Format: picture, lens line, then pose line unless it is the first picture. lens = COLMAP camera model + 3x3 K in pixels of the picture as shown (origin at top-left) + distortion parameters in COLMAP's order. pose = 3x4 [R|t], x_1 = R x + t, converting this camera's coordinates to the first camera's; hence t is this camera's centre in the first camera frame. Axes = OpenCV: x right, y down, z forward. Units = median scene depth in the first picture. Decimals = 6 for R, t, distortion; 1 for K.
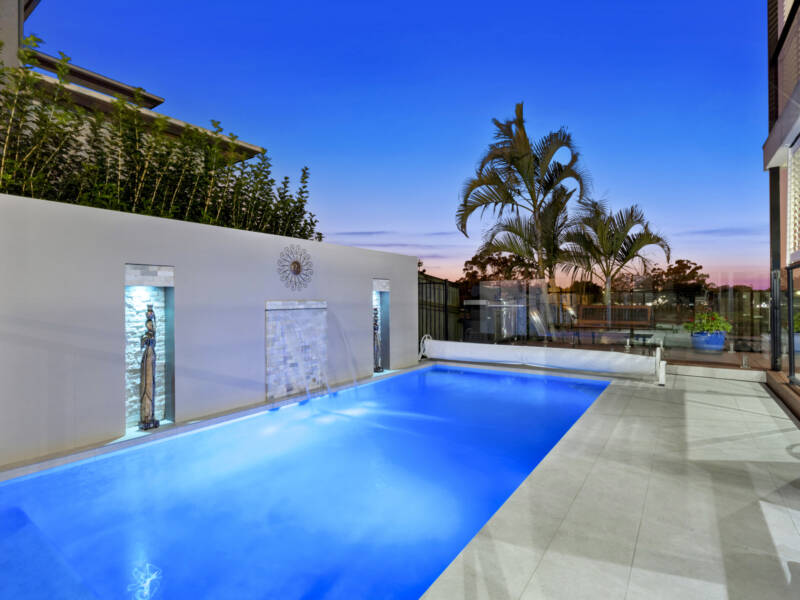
lens RADIAL K [[415.4, 0, 388.1], [0, 415.4, 302.2], [0, 0, 1]] dist [0.000116, -0.000432]
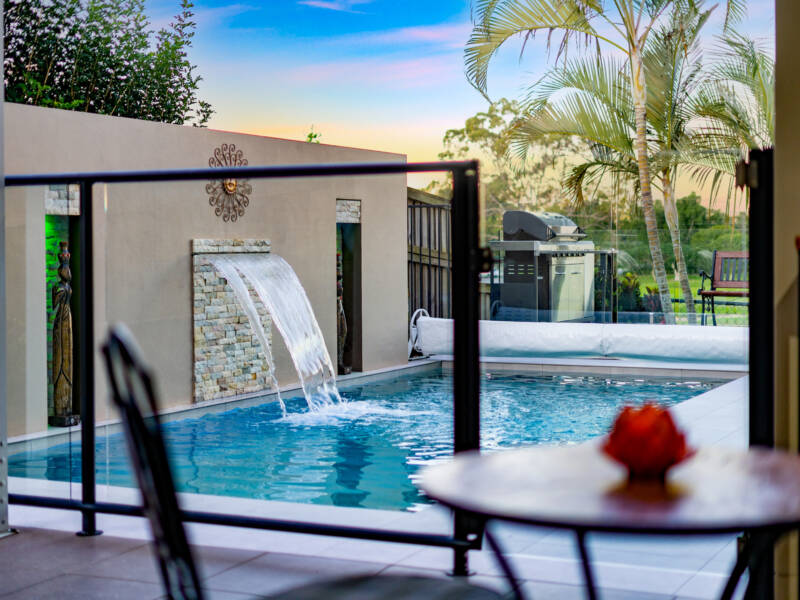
lens RADIAL K [[1343.8, 0, 429.1], [0, 1343.8, 300.1], [0, 0, 1]] dist [-0.021491, -0.063437]
pose [[0.984599, -0.004210, 0.174779, -0.131859], [-0.001530, 0.999464, 0.032694, 0.009613], [-0.174823, -0.032458, 0.984065, -0.438374]]
